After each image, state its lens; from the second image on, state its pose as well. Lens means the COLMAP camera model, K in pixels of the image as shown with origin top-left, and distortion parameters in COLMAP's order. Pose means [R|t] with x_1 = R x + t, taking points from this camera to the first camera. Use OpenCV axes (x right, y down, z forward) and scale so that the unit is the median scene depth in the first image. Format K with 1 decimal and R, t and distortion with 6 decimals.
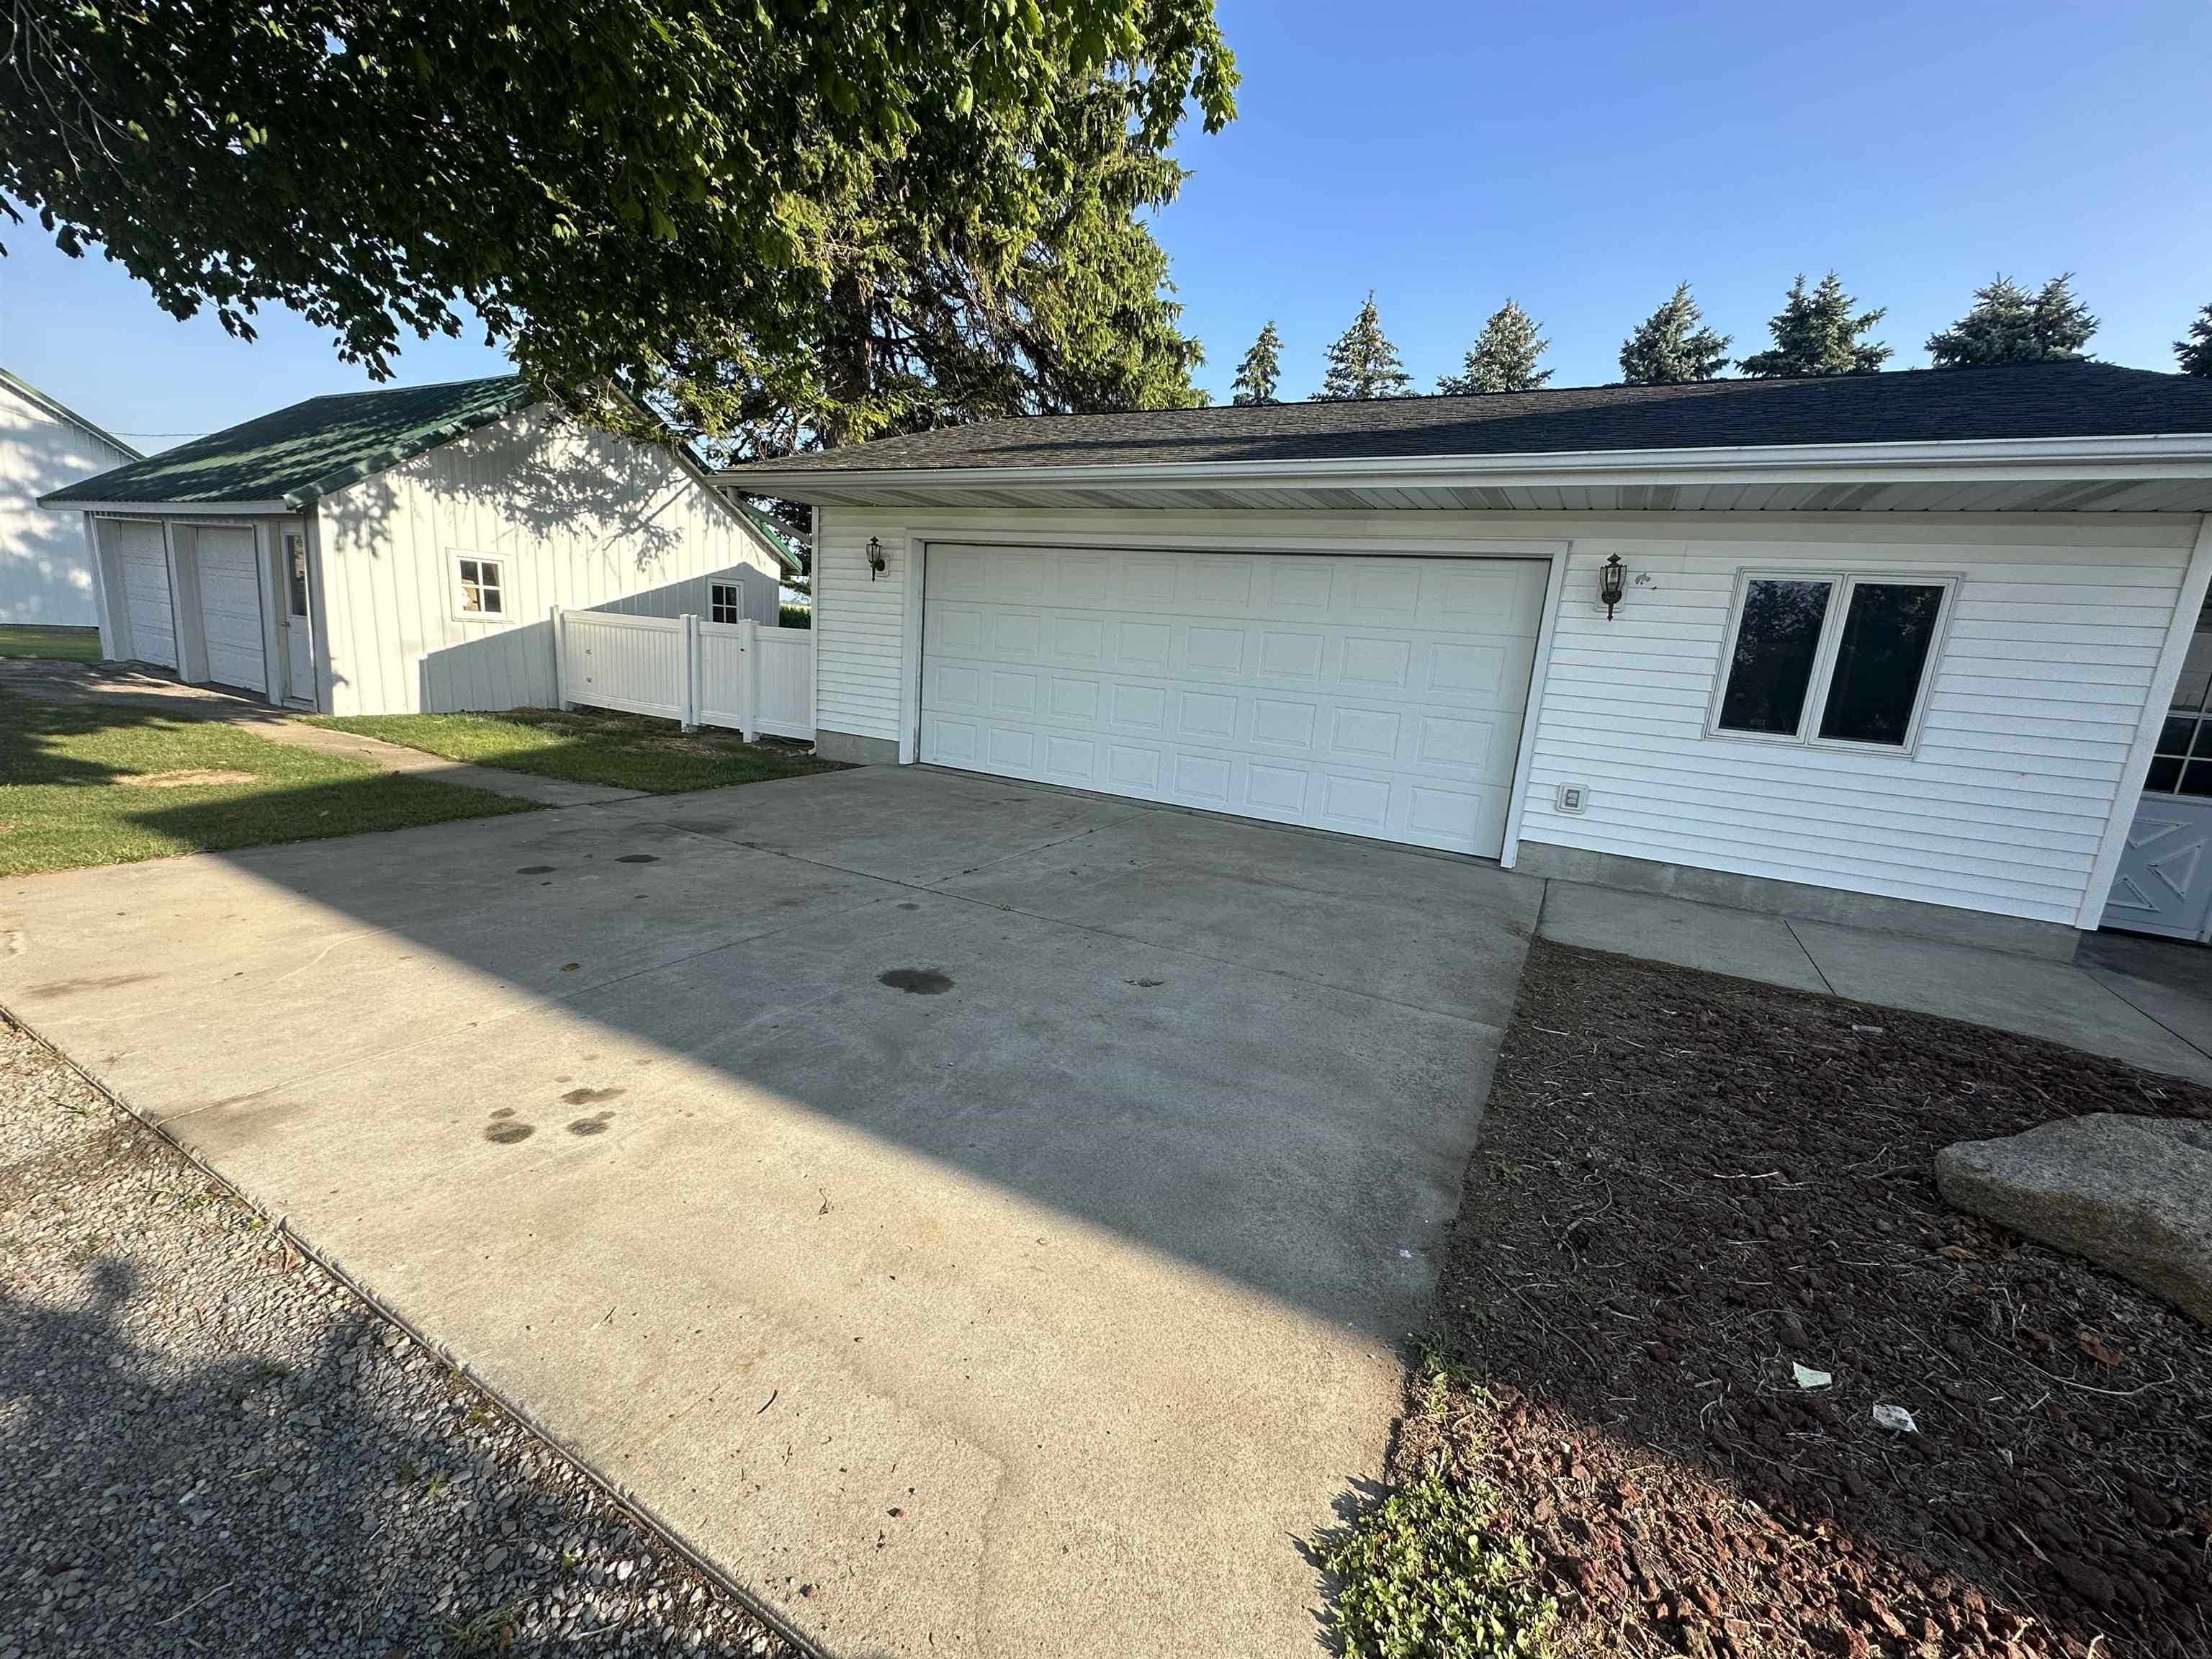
lens RADIAL K [[890.9, 0, 1106.0], [0, 890.9, 829.5], [0, 0, 1]] dist [0.002225, -0.000028]
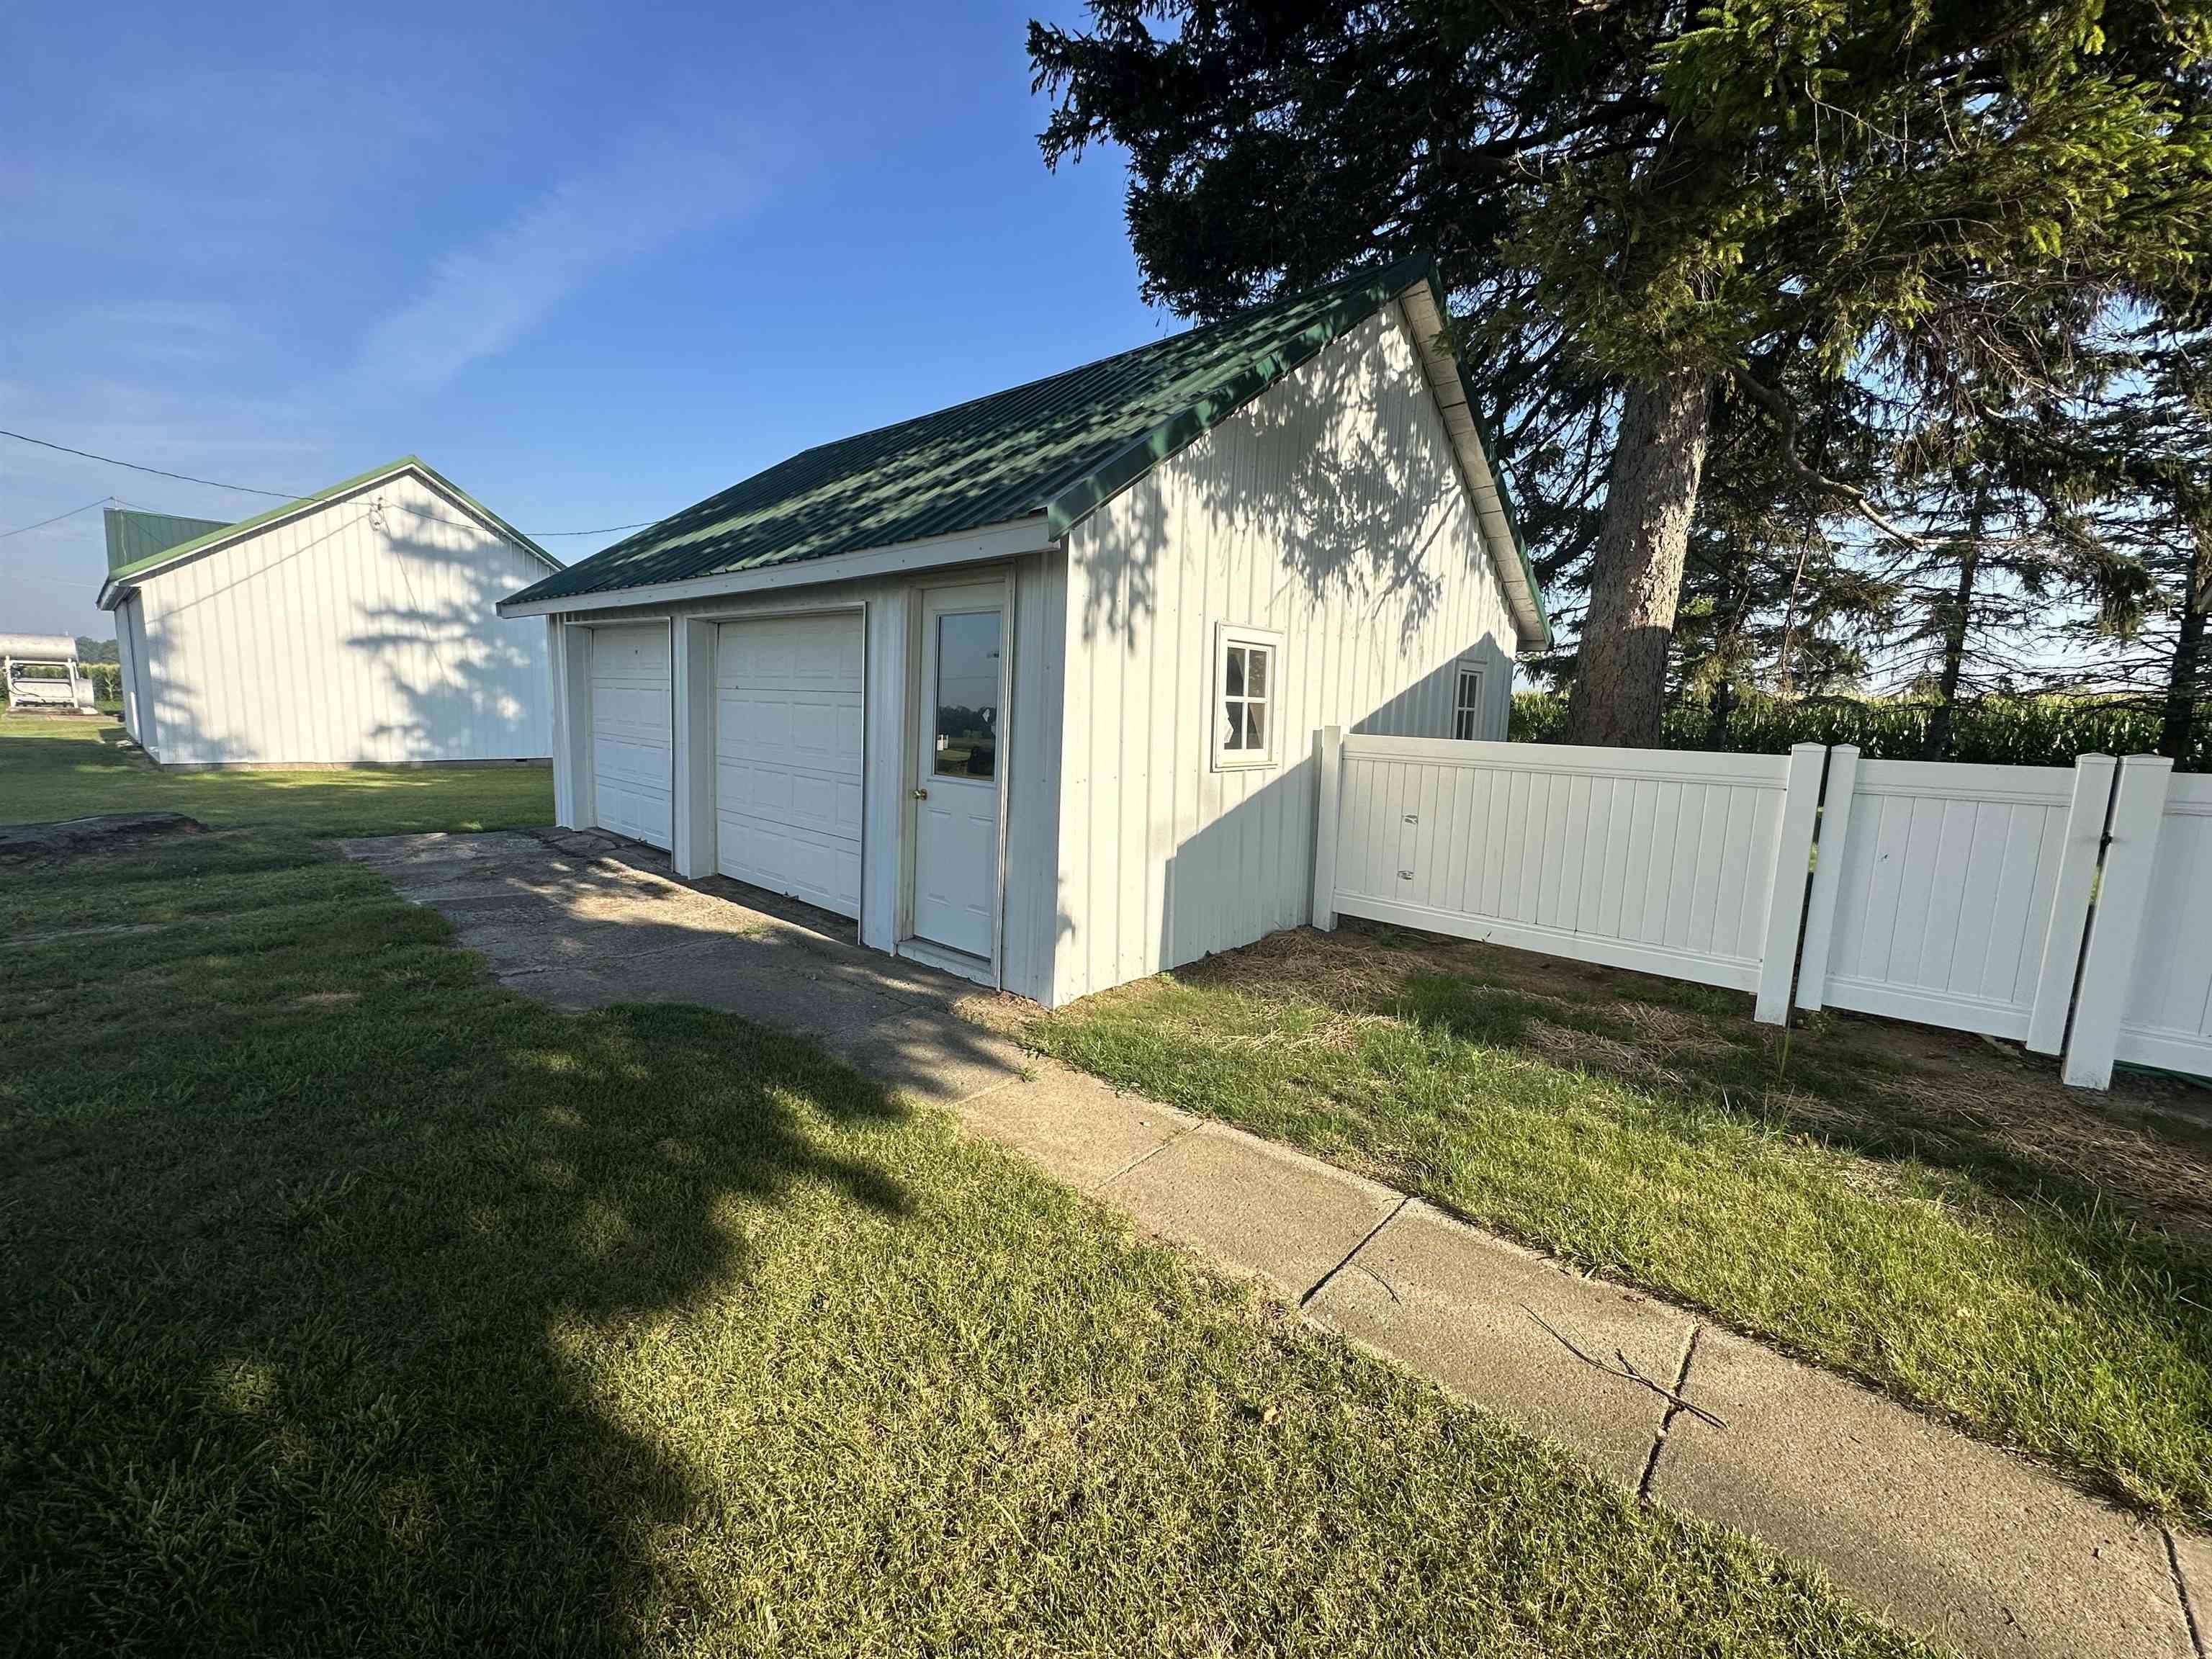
lens RADIAL K [[890.9, 0, 1106.0], [0, 890.9, 829.5], [0, 0, 1]] dist [0.002225, -0.000028]
pose [[0.973210, -0.014792, -0.229440, -0.650987], [-0.004684, 0.996446, -0.084108, -0.157138], [0.229868, 0.082929, 0.969682, 0.505576]]
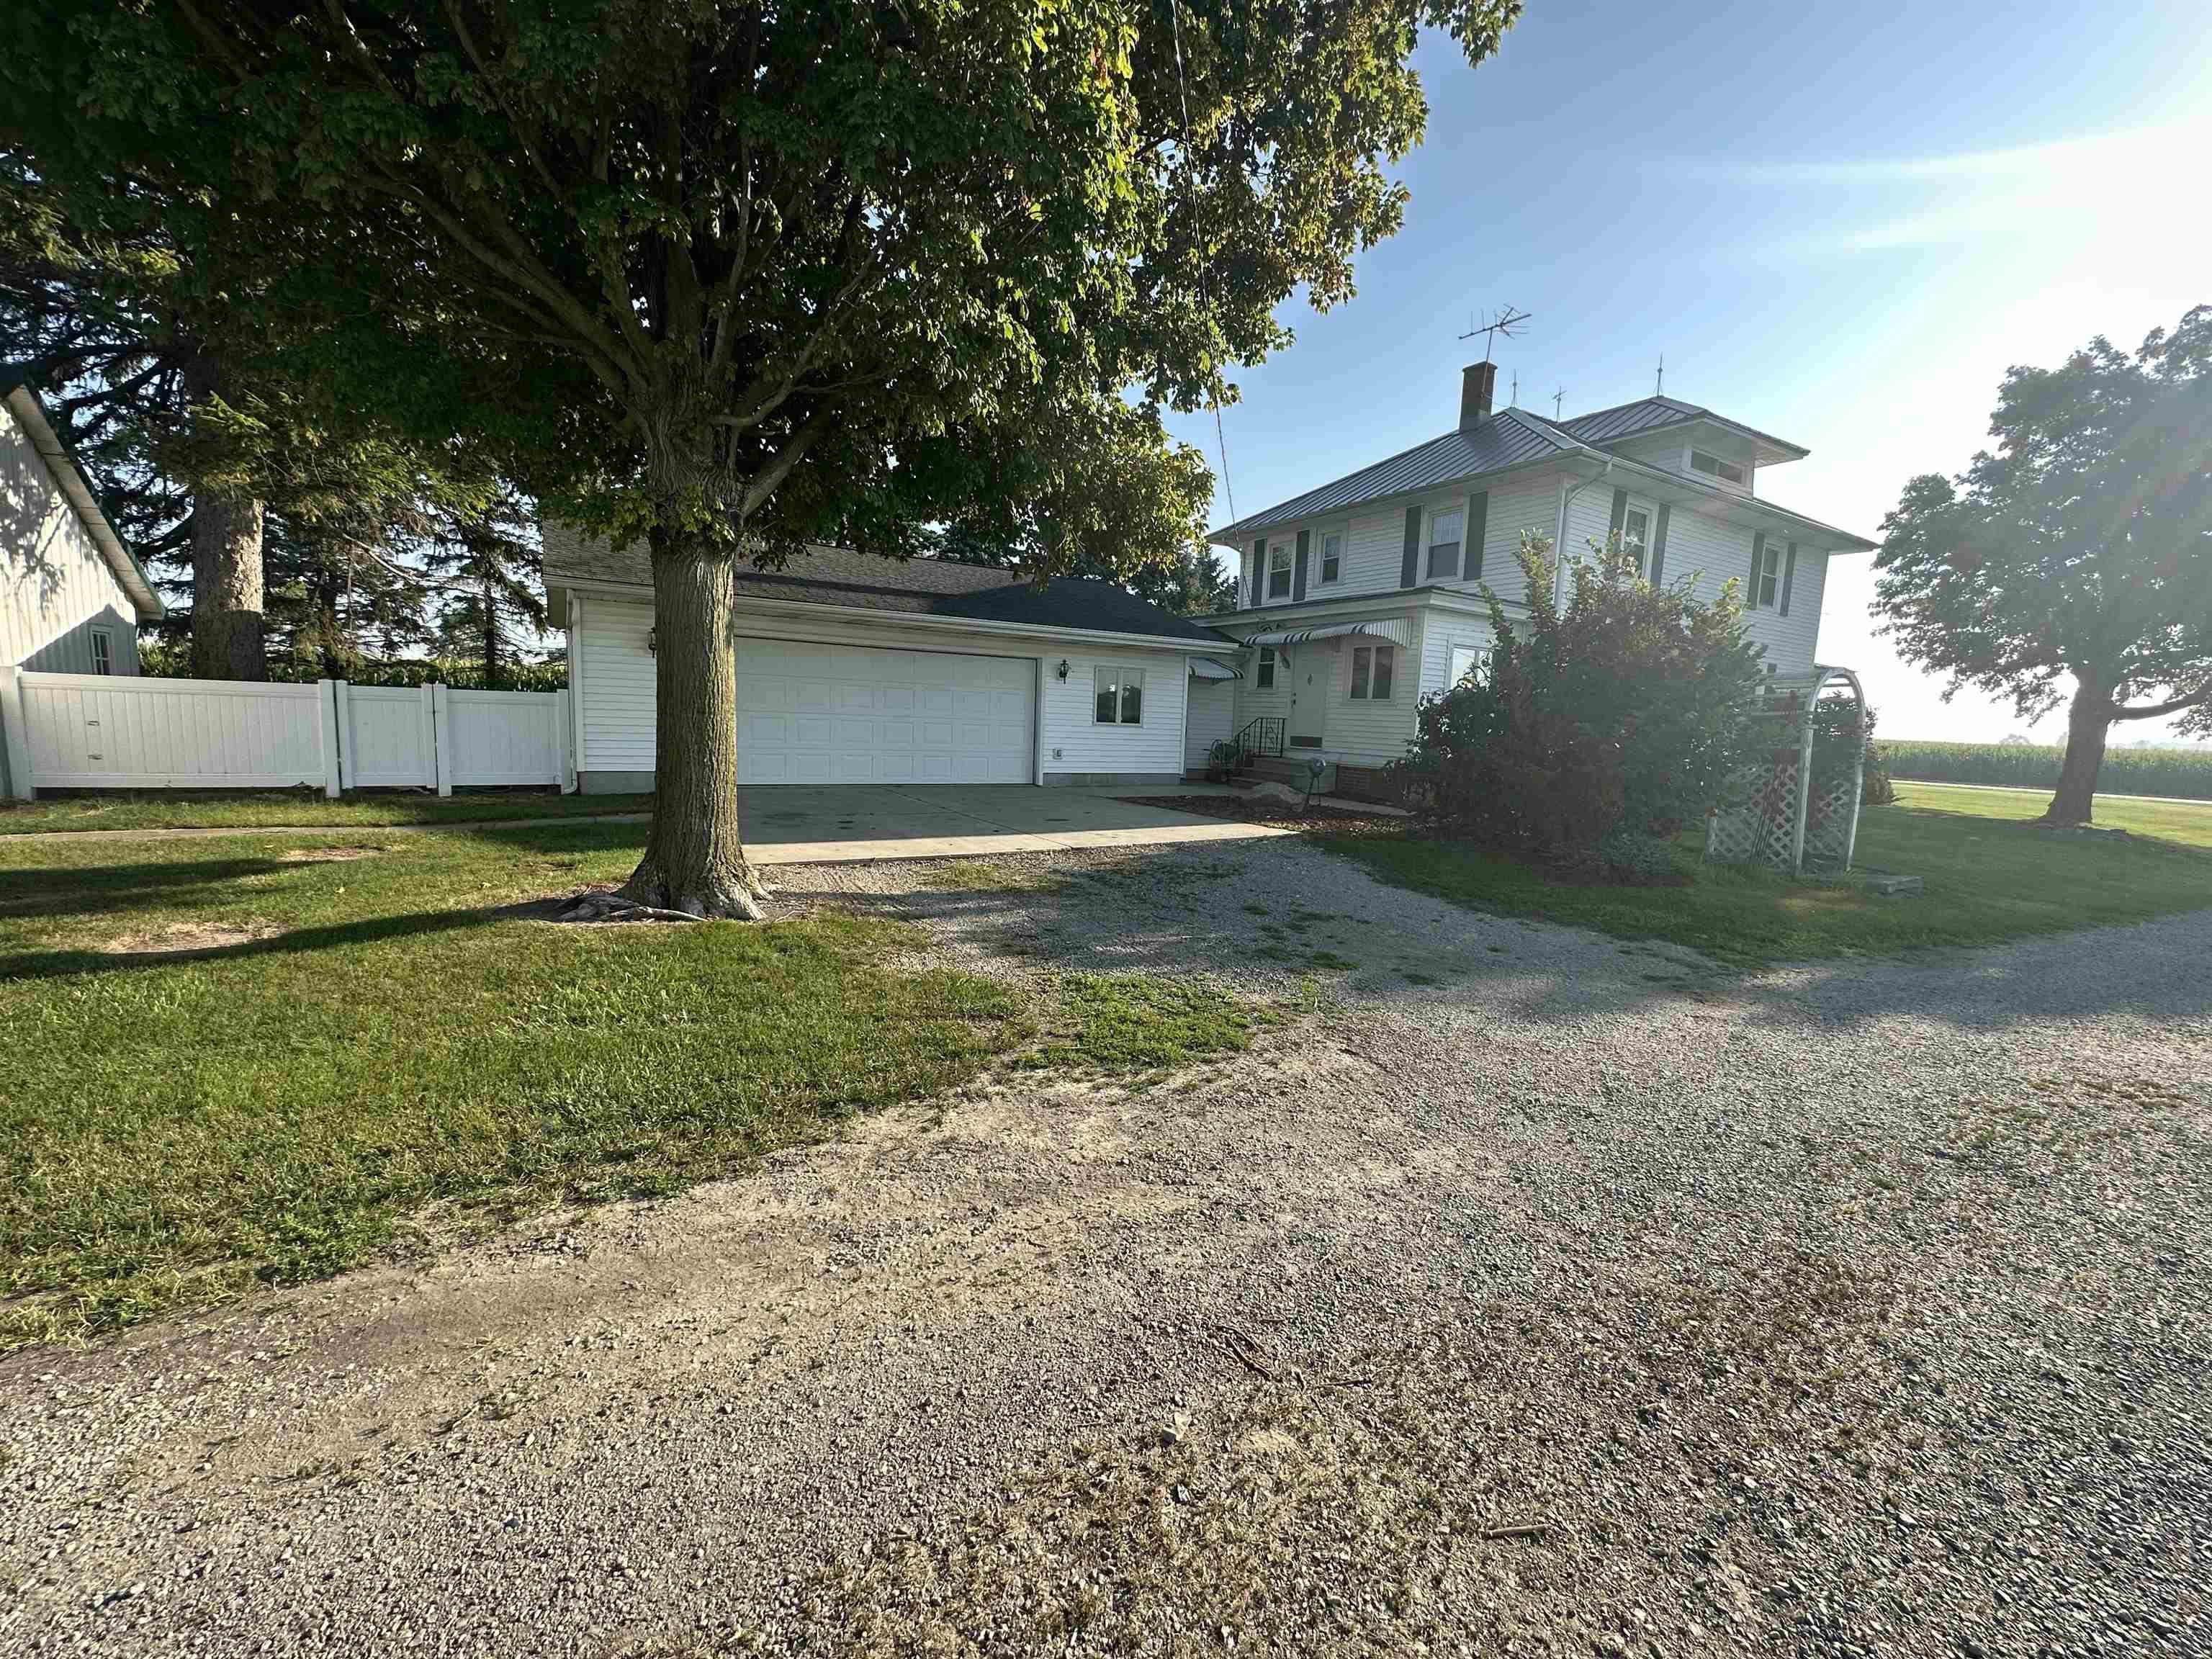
lens RADIAL K [[890.9, 0, 1106.0], [0, 890.9, 829.5], [0, 0, 1]] dist [0.002225, -0.000028]
pose [[0.500594, -0.163348, 0.850131, -0.856104], [0.177035, 0.980599, 0.084170, -0.006702], [-0.847387, 0.108368, 0.519800, -0.219374]]
